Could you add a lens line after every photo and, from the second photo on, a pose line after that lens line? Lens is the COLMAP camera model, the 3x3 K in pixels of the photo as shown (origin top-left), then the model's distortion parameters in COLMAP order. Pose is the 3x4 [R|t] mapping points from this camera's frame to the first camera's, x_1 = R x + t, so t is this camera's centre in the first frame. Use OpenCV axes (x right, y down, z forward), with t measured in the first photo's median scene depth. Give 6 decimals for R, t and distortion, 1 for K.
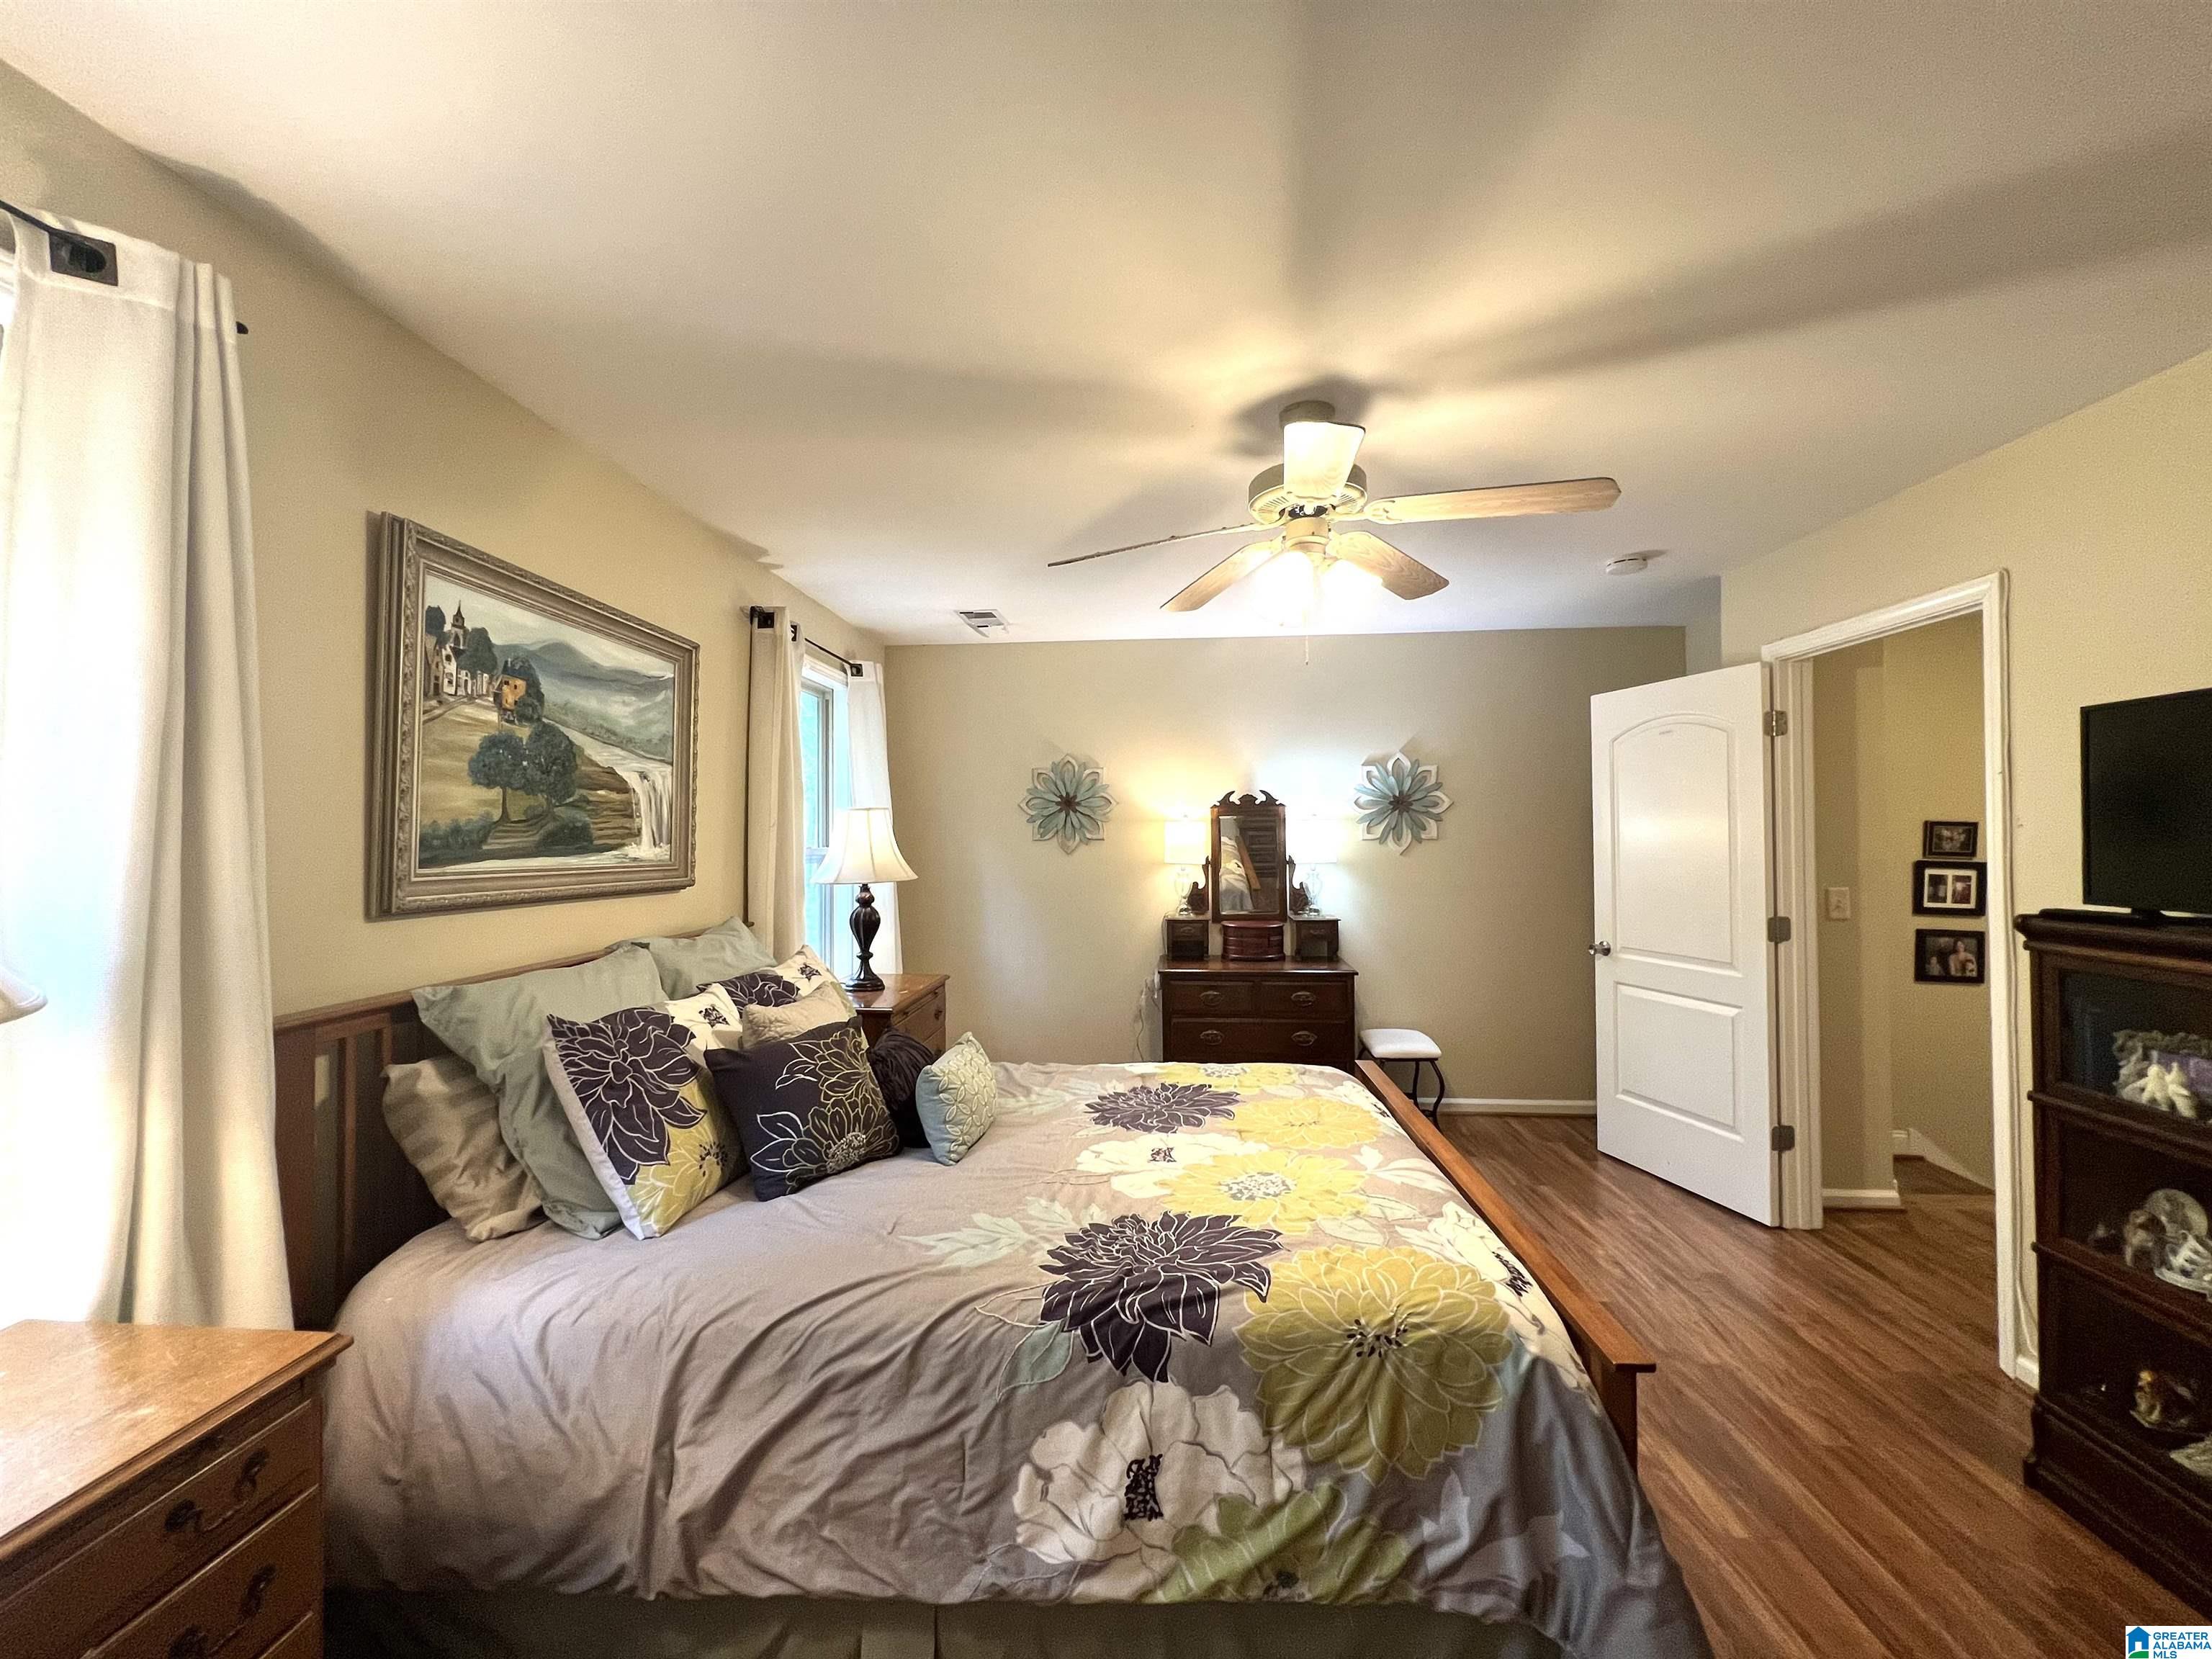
lens RADIAL K [[879.1, 0, 1106.0], [0, 879.1, 829.5], [0, 0, 1]] dist [-0.006028, 0.000300]
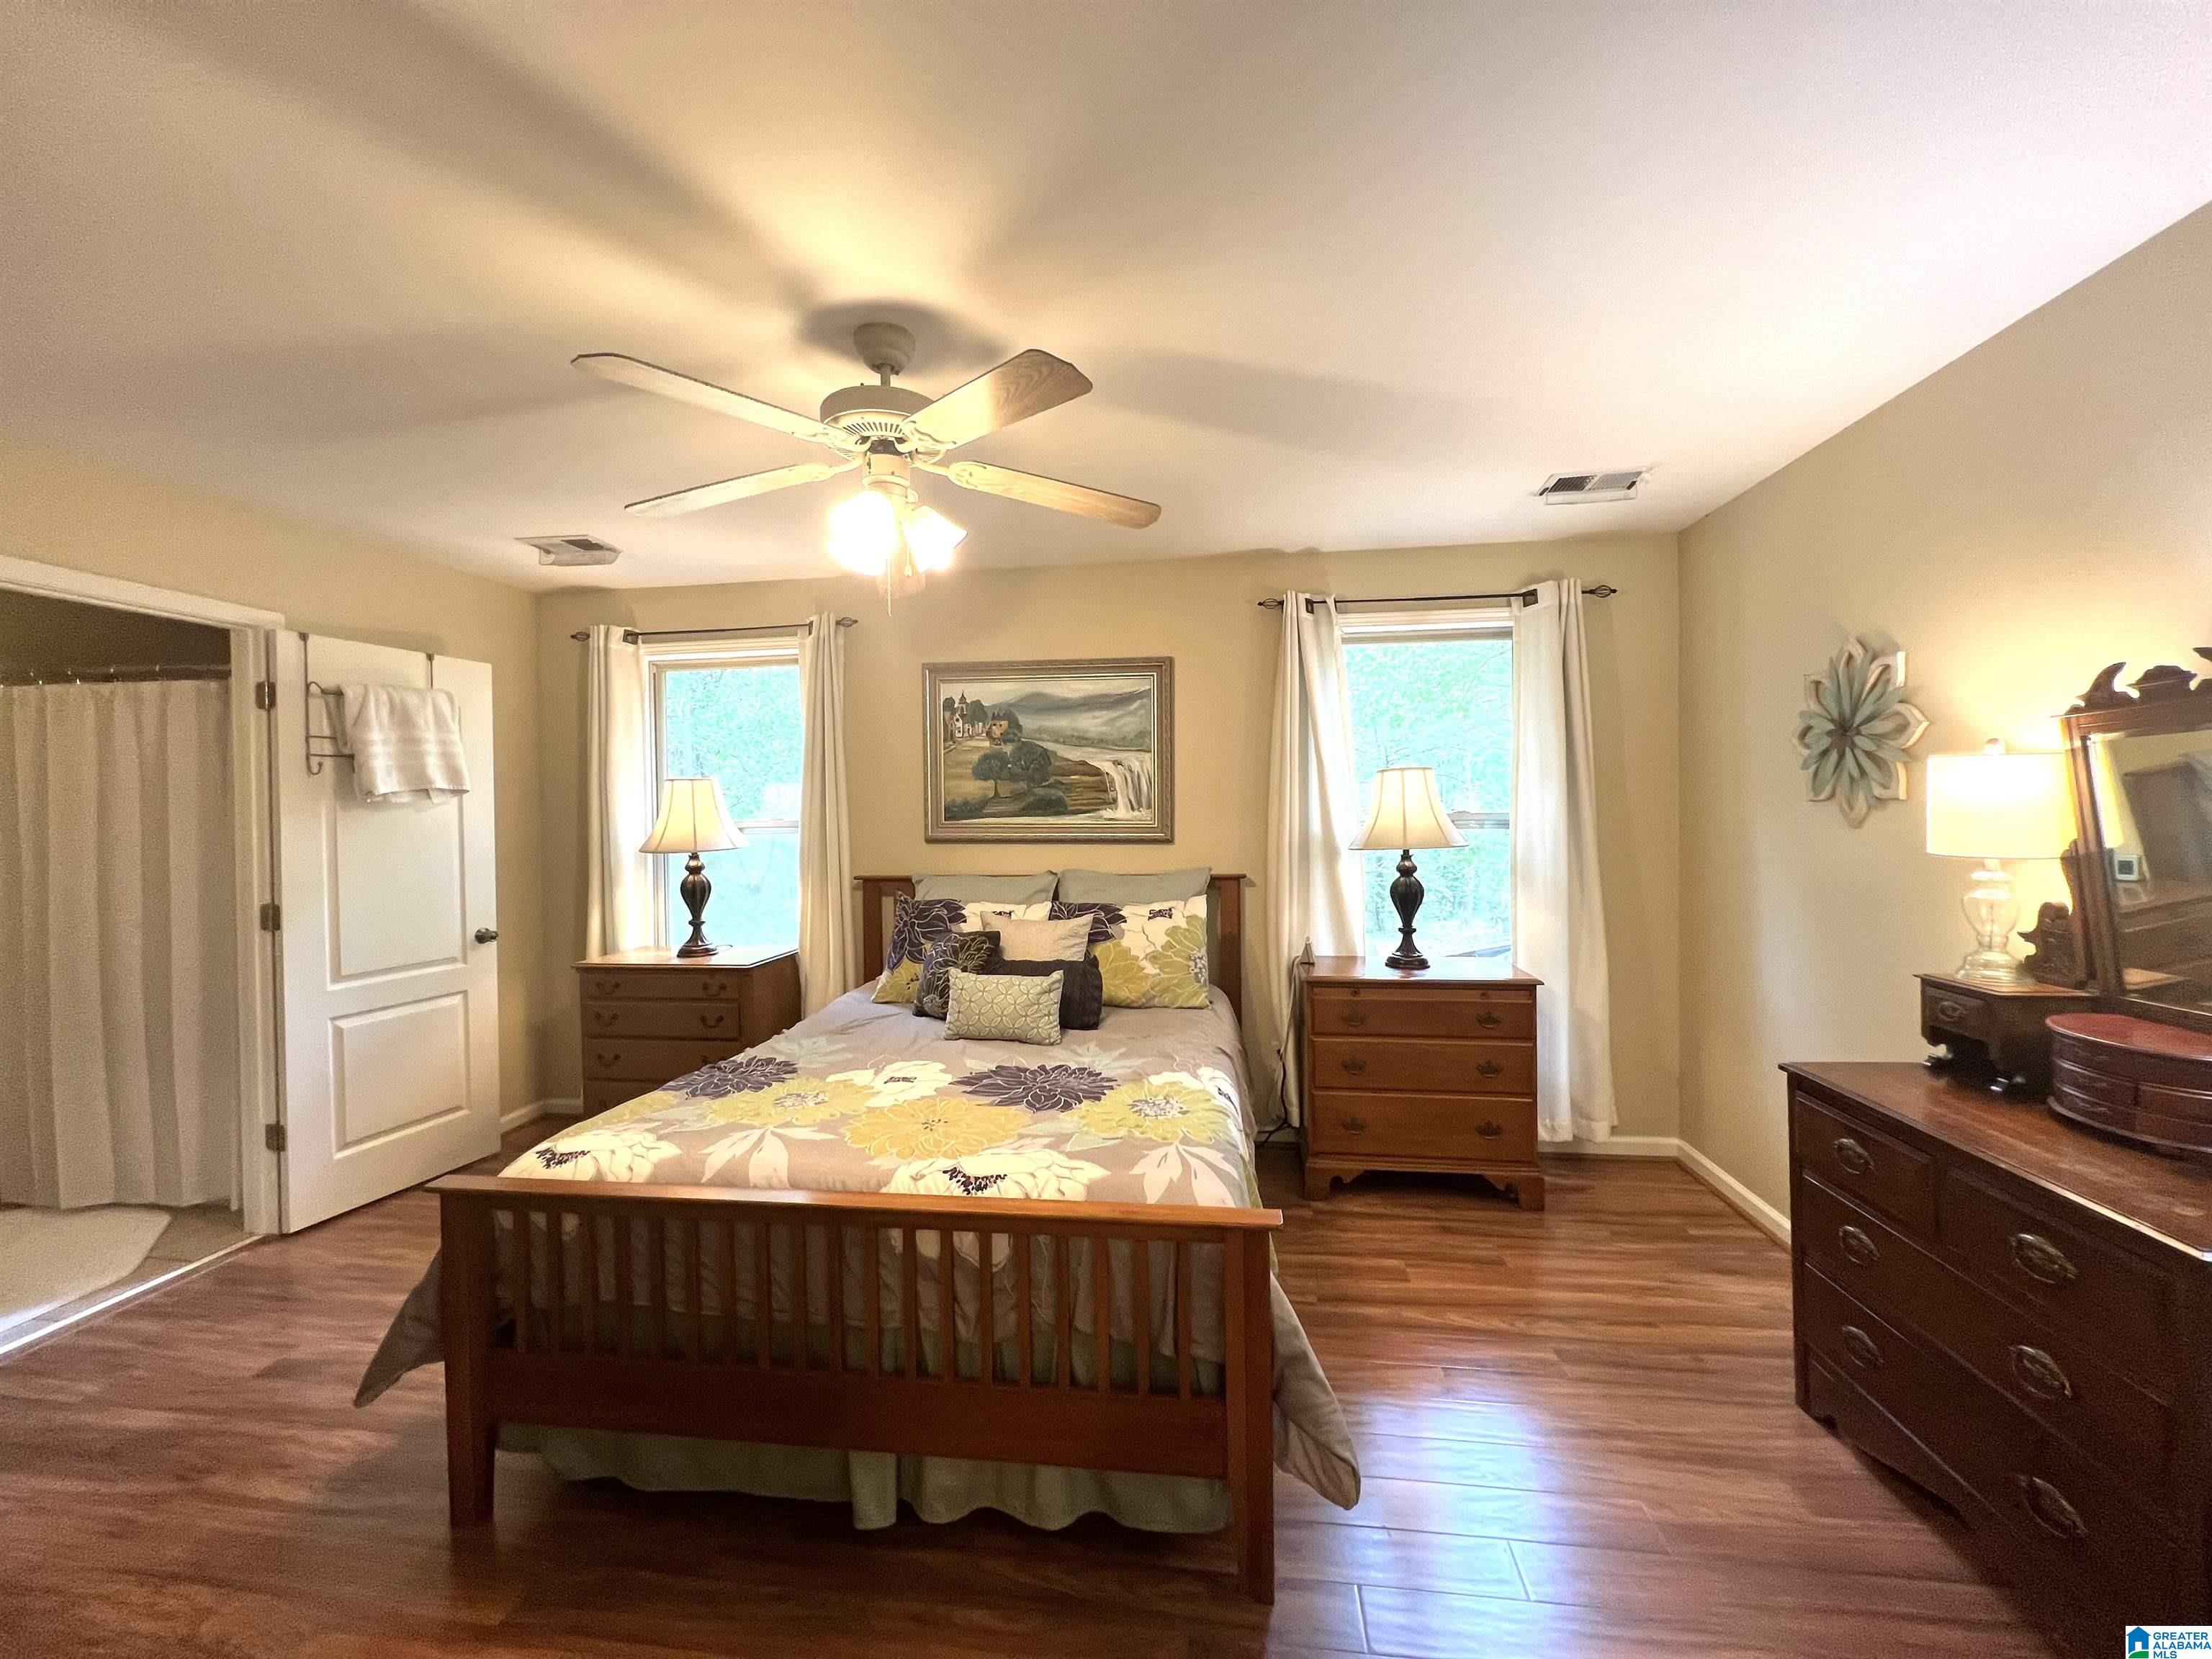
lens RADIAL K [[879.1, 0, 1106.0], [0, 879.1, 829.5], [0, 0, 1]] dist [-0.006028, 0.000300]
pose [[-0.058107, 0.026950, -0.997947, 1.054761], [0.021272, 0.999442, 0.025752, 0.013579], [0.998084, -0.019732, -0.058648, 1.183269]]
